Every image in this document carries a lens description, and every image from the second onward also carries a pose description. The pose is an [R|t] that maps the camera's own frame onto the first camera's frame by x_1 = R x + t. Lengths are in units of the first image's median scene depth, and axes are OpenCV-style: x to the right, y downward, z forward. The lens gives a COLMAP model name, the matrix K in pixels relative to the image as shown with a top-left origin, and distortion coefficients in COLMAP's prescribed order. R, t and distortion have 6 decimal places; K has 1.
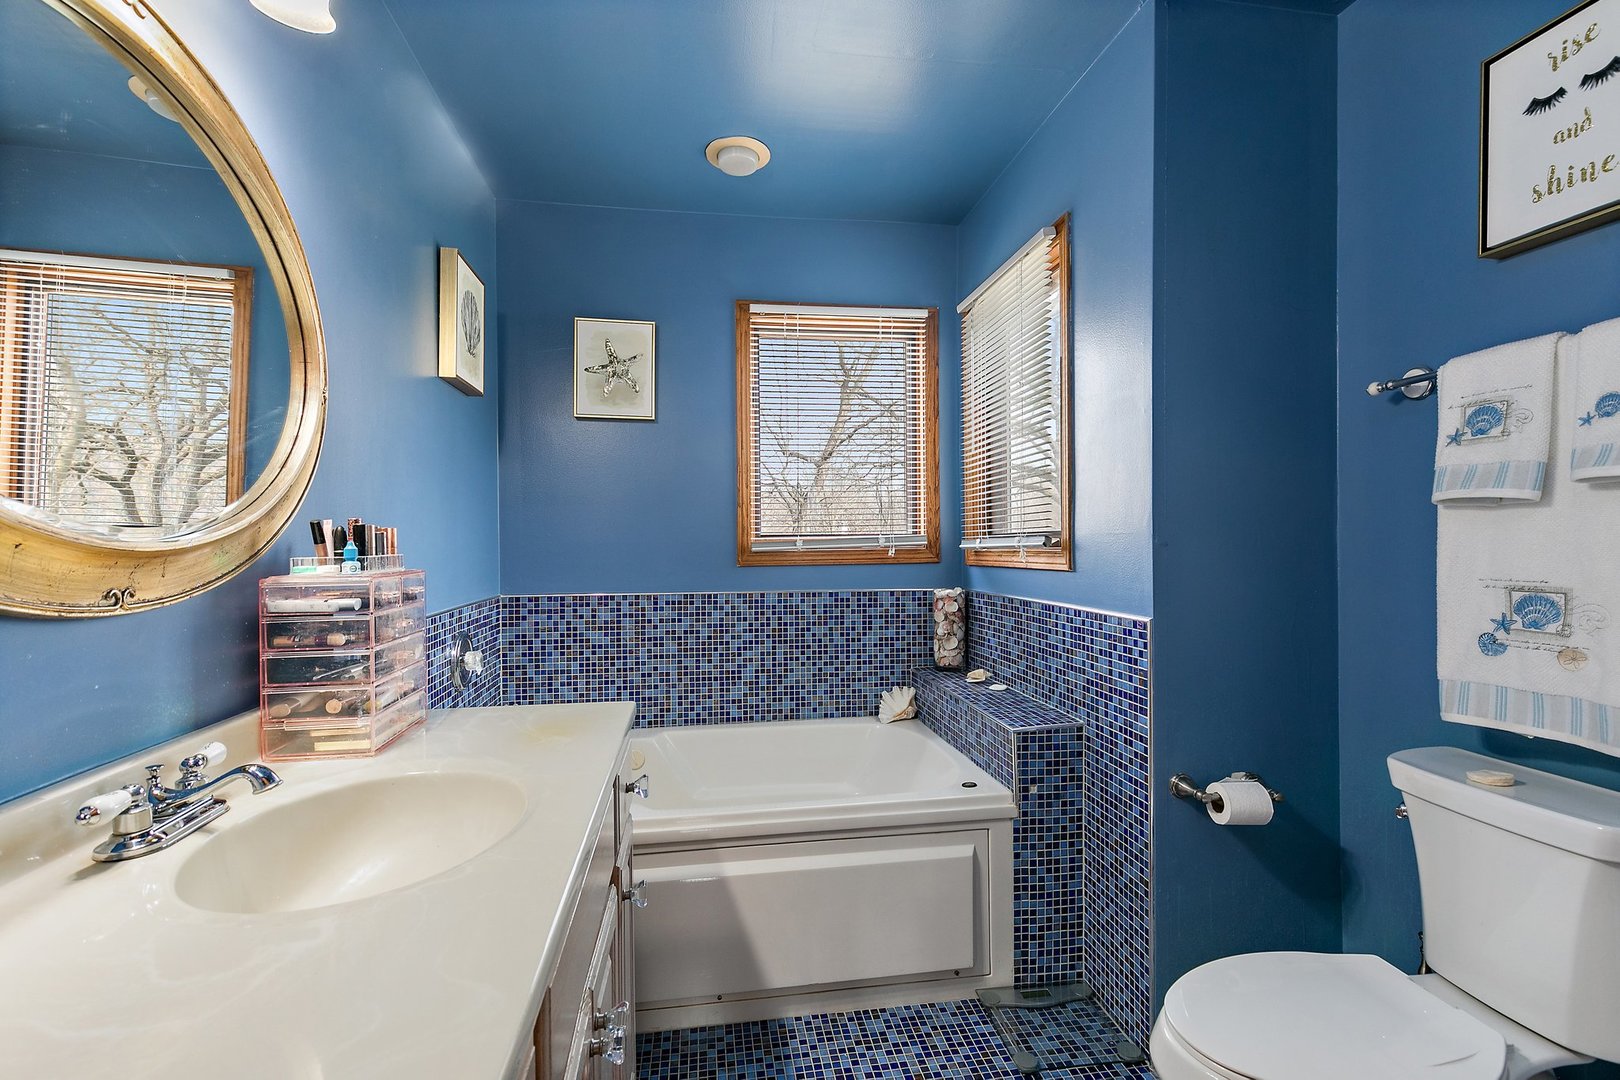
lens RADIAL K [[739.6, 0, 811.6], [0, 739.6, 543.3], [0, 0, 1]] dist [0.007409, -0.001587]
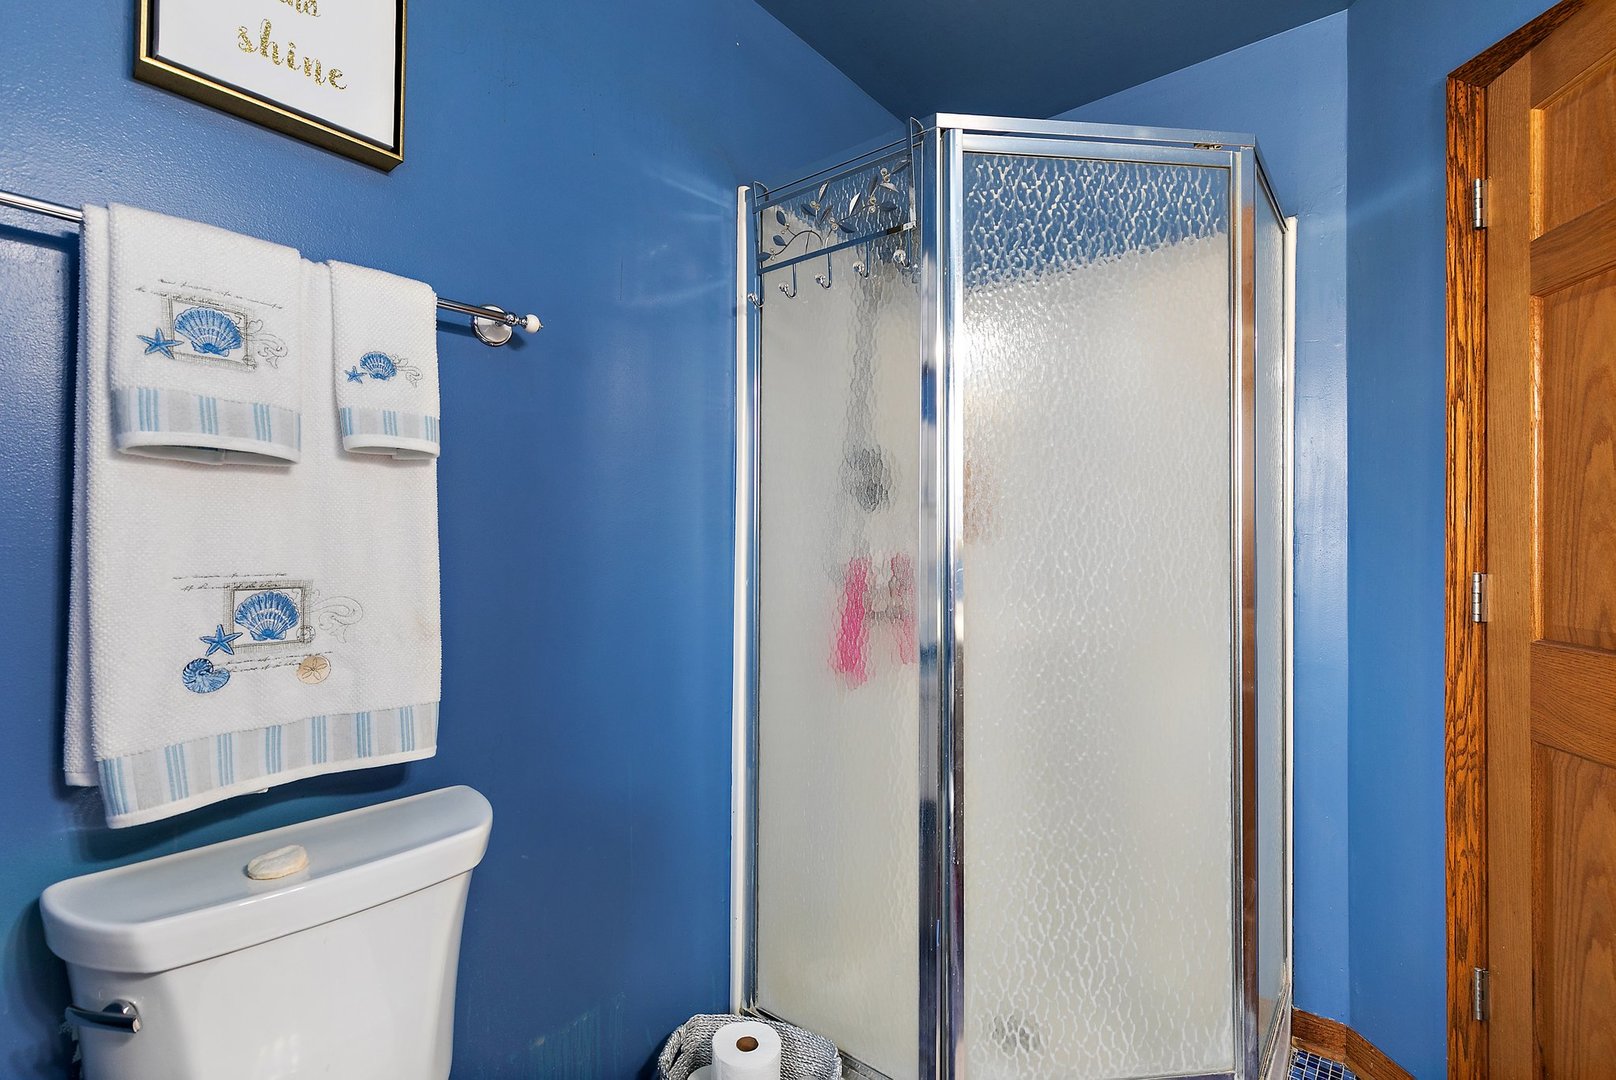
lens RADIAL K [[737.8, 0, 809.0], [0, 737.8, 532.9], [0, 0, 1]] dist [0.007409, -0.001587]
pose [[-0.656816, 0.009859, 0.753986, 0.075407], [-0.003953, 0.999856, -0.016518, 0.020107], [-0.754041, -0.013830, -0.656682, 1.061057]]
